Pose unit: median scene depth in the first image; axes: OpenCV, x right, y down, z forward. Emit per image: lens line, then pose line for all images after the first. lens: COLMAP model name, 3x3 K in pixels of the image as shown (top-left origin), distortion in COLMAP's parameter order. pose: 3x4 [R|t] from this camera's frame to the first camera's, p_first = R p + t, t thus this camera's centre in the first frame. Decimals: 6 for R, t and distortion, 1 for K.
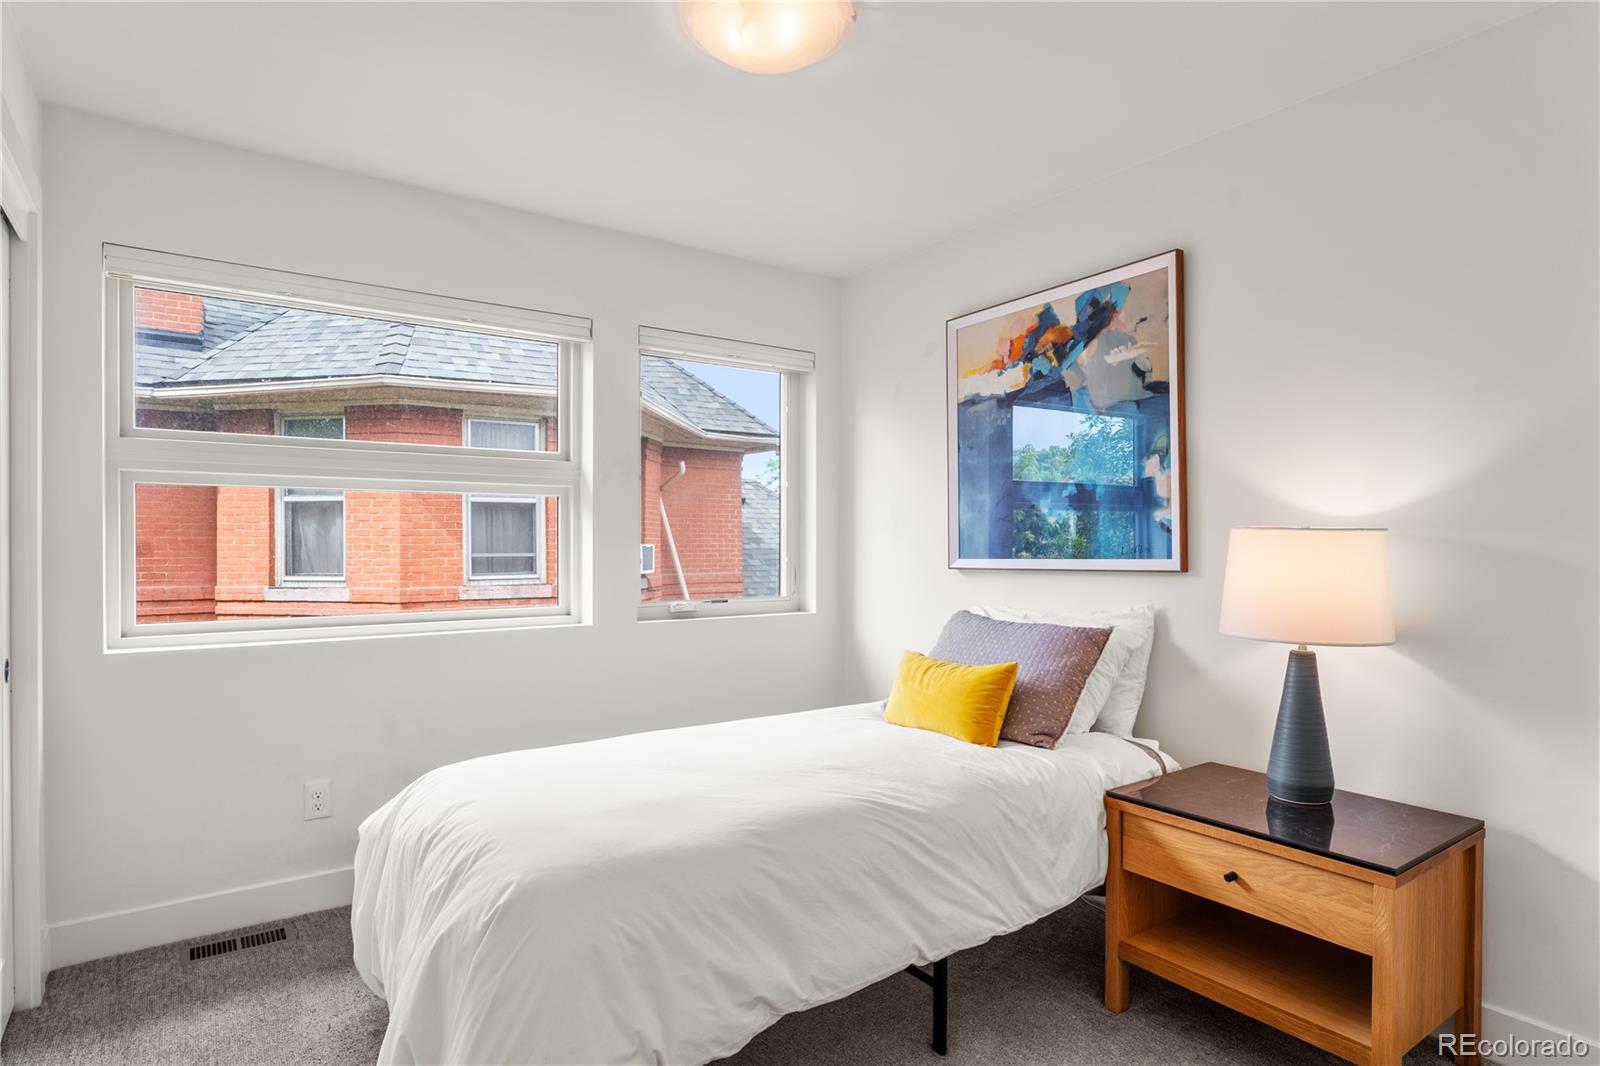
lens RADIAL K [[835.3, 0, 799.1], [0, 835.3, 534.1], [0, 0, 1]] dist [0.003244, 0.000707]
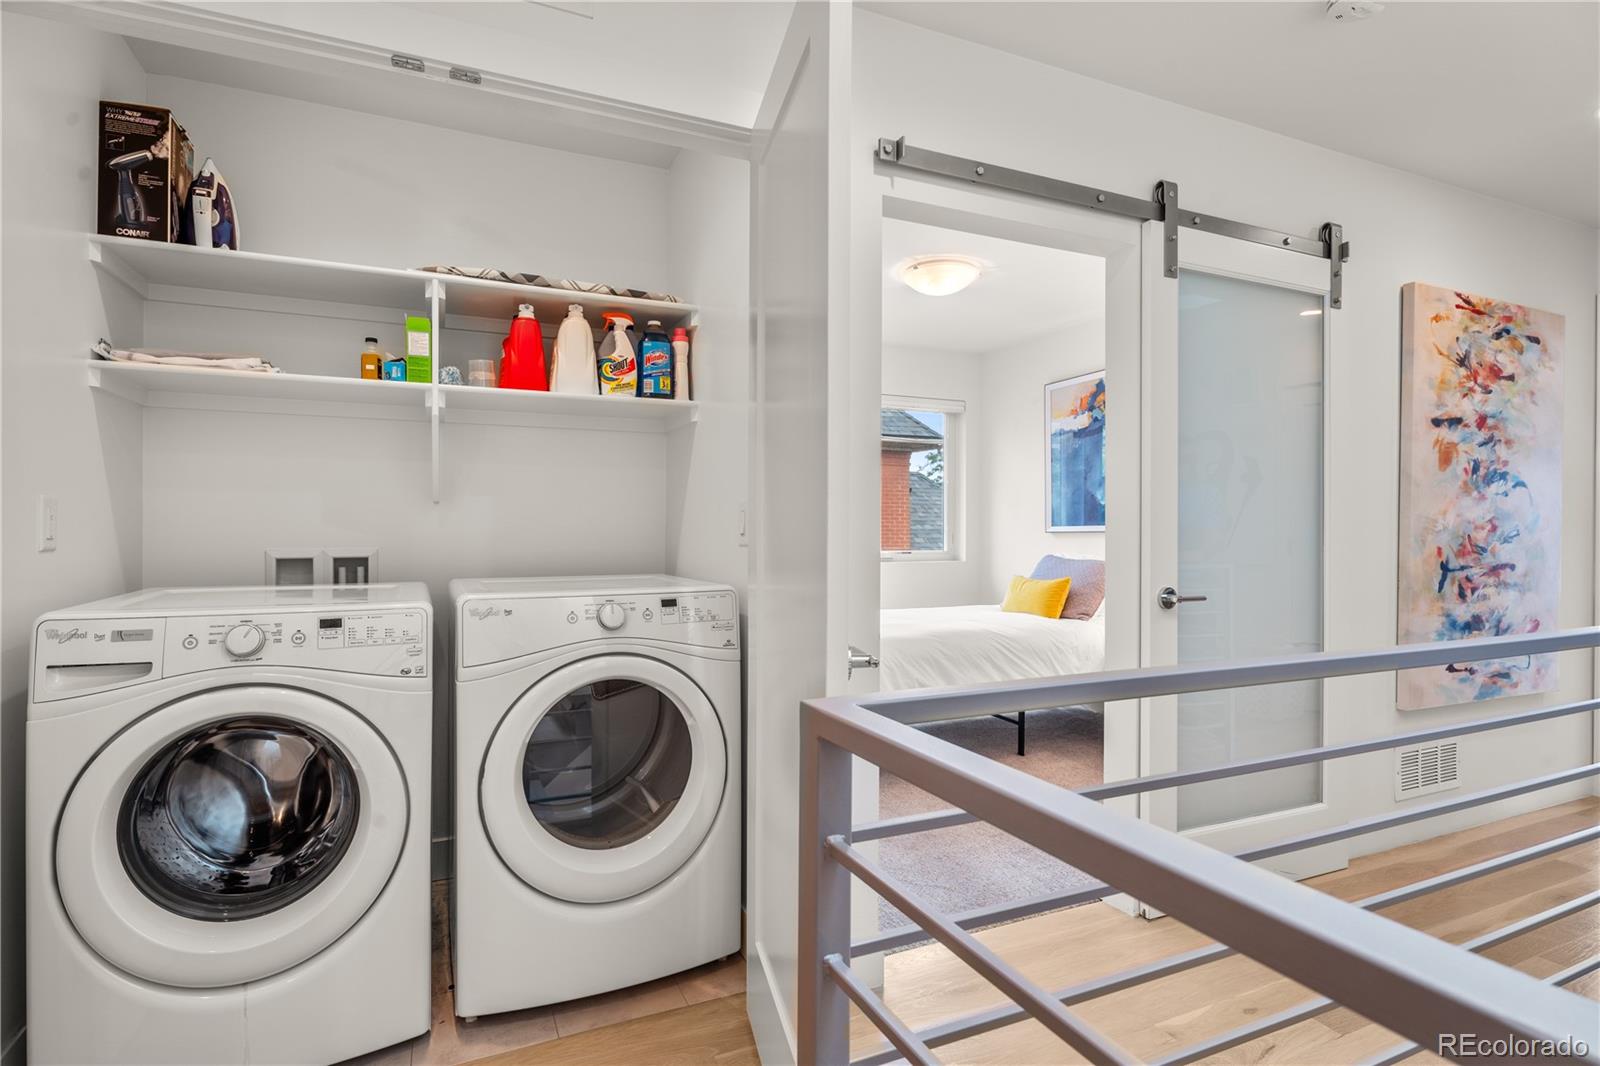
lens RADIAL K [[835.3, 0, 805.6], [0, 835.3, 526.2], [0, 0, 1]] dist [0.003244, 0.000707]
pose [[0.983811, 0.004135, -0.179162, 0.005708], [-0.003160, 0.999979, 0.005731, 0.021550], [0.179182, -0.005072, 0.983803, -0.777760]]
